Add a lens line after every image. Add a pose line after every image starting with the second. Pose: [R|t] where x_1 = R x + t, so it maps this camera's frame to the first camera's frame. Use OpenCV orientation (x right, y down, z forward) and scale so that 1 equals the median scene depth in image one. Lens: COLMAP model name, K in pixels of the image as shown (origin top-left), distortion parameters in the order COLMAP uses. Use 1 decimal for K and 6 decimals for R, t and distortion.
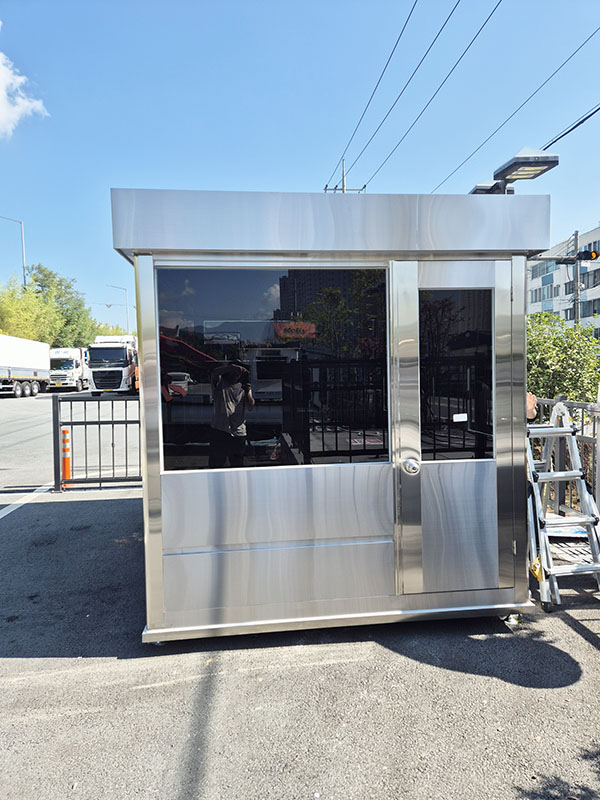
lens RADIAL K [[531.1, 0, 307.6], [0, 531.1, 395.8], [0, 0, 1]] dist [0.062545, -0.044298]
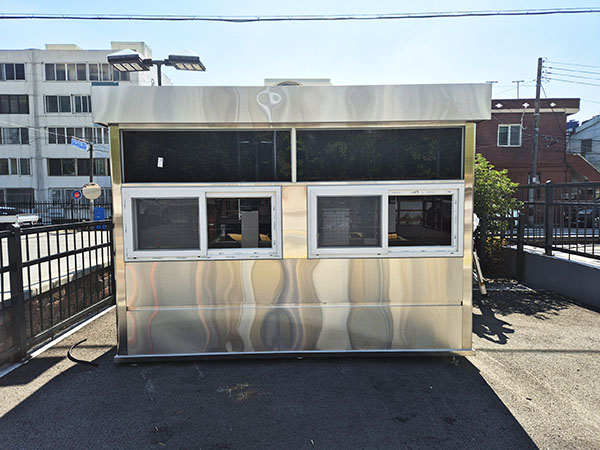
lens RADIAL K [[398.3, 0, 297.3], [0, 398.3, 223.4], [0, 0, 1]] dist [0.062545, -0.044298]
pose [[0.095626, -0.048335, 0.994243, -1.071892], [0.050226, 0.997782, 0.043676, -0.023896], [-0.994149, 0.045761, 0.097842, 0.950375]]
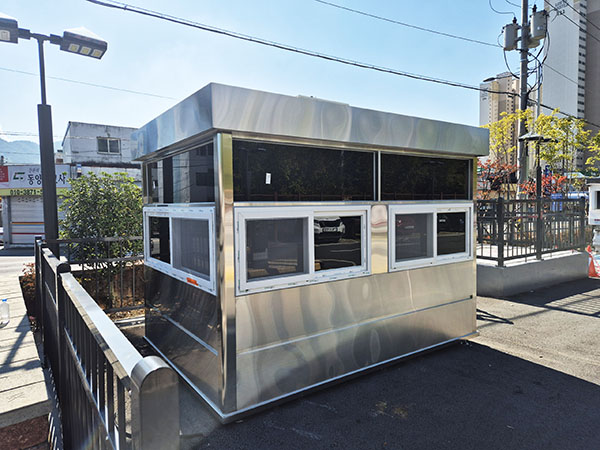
lens RADIAL K [[398.3, 0, 299.1], [0, 398.3, 220.0], [0, 0, 1]] dist [0.062545, -0.044298]
pose [[-0.474223, -0.007684, 0.880371, -0.937760], [0.057965, 0.997520, 0.039930, -0.077420], [-0.878494, 0.069966, -0.472602, 1.602272]]
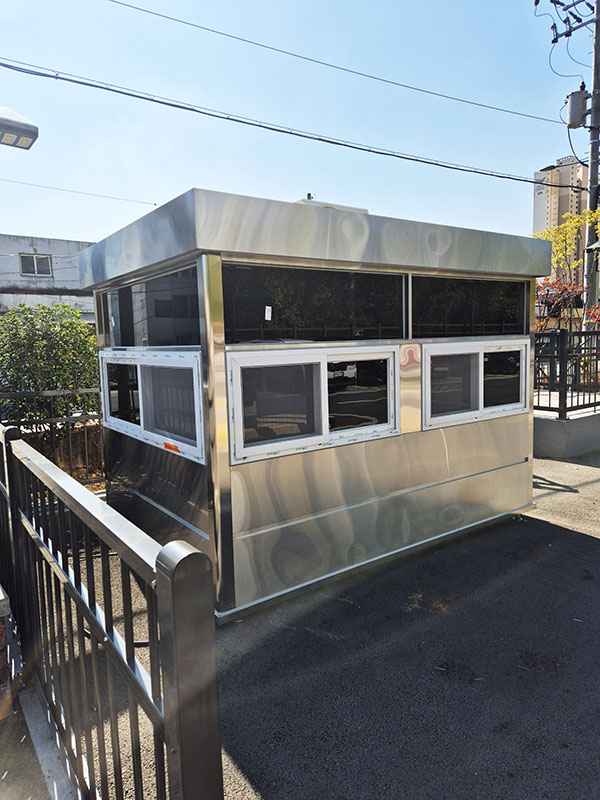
lens RADIAL K [[531.1, 0, 300.0], [0, 531.1, 388.4], [0, 0, 1]] dist [0.062545, -0.044298]
pose [[-0.486958, -0.045316, 0.872249, -0.947590], [0.073860, 0.992940, 0.092820, -0.088087], [-0.870297, 0.109624, -0.480172, 1.633783]]
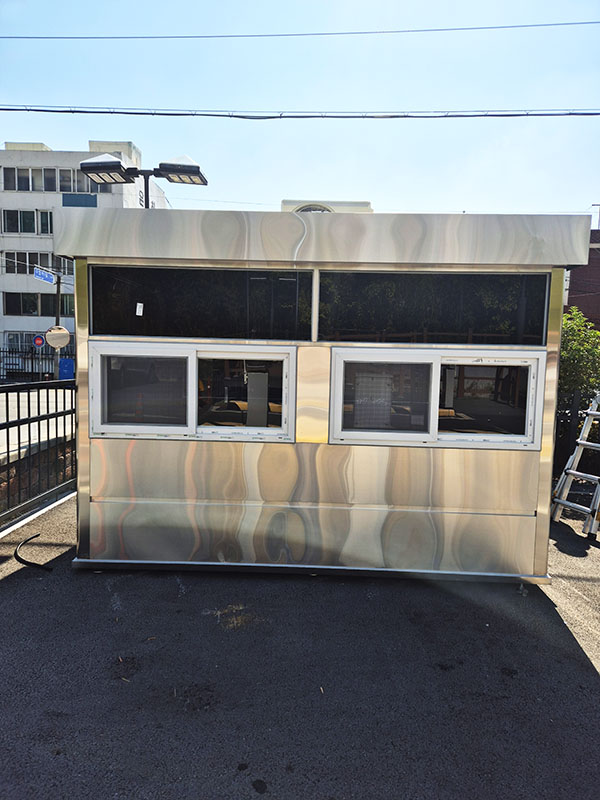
lens RADIAL K [[531.1, 0, 302.1], [0, 531.1, 397.5], [0, 0, 1]] dist [0.062545, -0.044298]
pose [[0.141069, -0.060570, 0.988145, -1.069487], [0.013150, 0.998153, 0.059306, -0.035749], [-0.989912, 0.004628, 0.141605, 0.936791]]
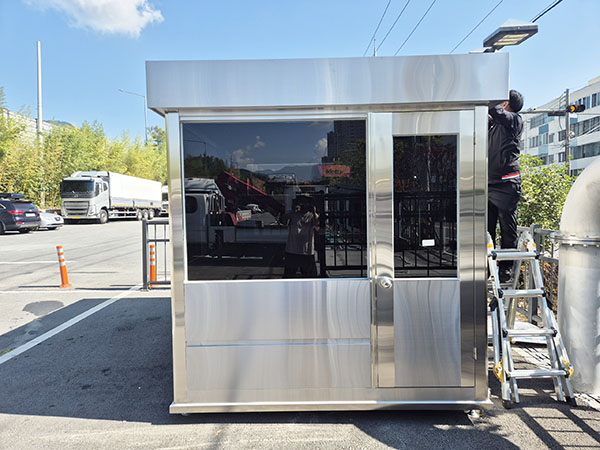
lens RADIAL K [[398.3, 0, 300.9], [0, 398.3, 222.9], [0, 0, 1]] dist [0.062545, -0.044298]
pose [[0.992514, 0.010063, -0.121718, 0.080174], [-0.009442, 0.999939, 0.005675, -0.004337], [0.121768, -0.004483, 0.992548, 0.052996]]
